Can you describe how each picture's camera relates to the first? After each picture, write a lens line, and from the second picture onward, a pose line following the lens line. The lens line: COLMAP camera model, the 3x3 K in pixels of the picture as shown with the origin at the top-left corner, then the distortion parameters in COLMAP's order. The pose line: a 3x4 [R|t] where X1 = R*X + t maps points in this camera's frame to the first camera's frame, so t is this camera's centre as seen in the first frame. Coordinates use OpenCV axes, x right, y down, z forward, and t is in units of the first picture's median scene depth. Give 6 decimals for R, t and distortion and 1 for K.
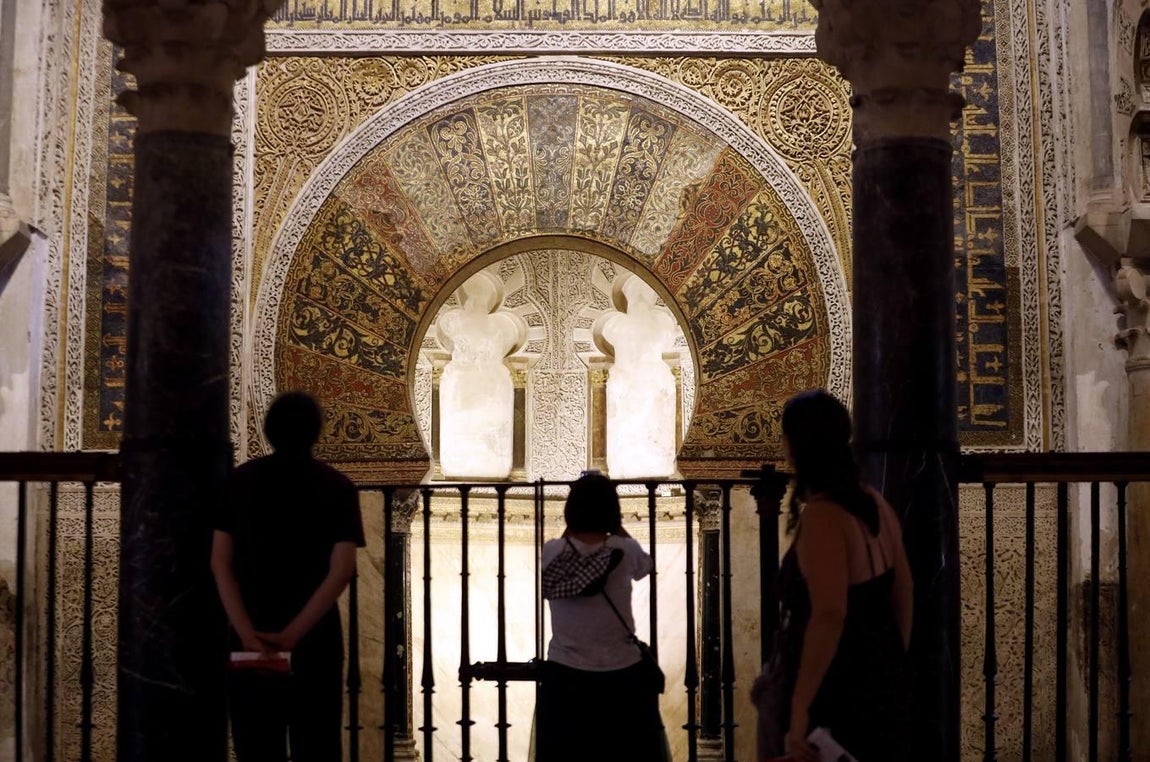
lens RADIAL K [[2383.4, 0, 573.2], [0, 2383.4, 402.0], [0, 0, 1]] dist [-0.358263, 0.292093]
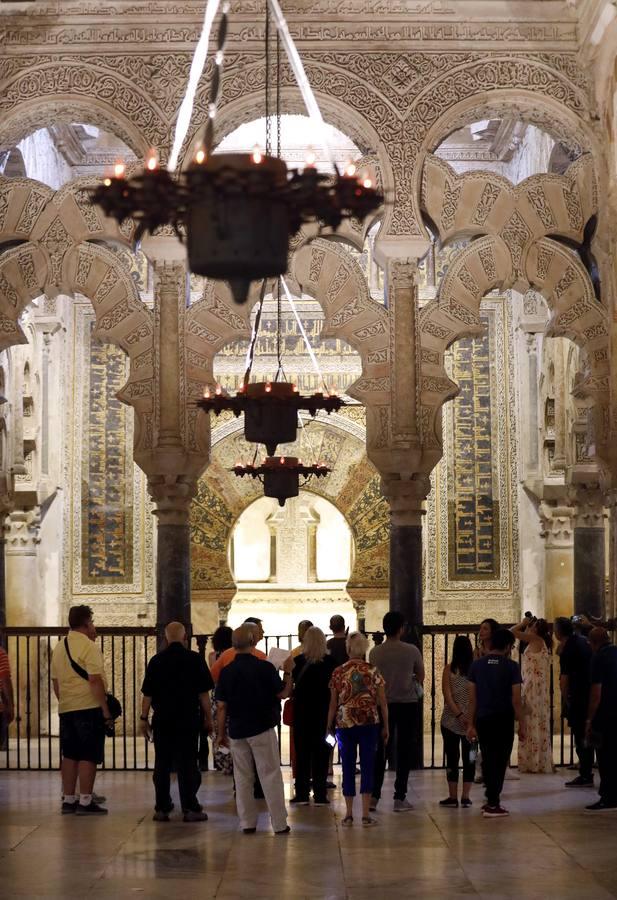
lens RADIAL K [[2073.4, 0, 308.5], [0, 2073.4, 450.0], [0, 0, 1]] dist [-0.370810, 0.180623]
pose [[0.999963, -0.007296, 0.004486, 0.000030], [0.007187, 0.999693, 0.023710, -0.152367], [-0.004657, -0.023677, 0.999709, -0.957331]]
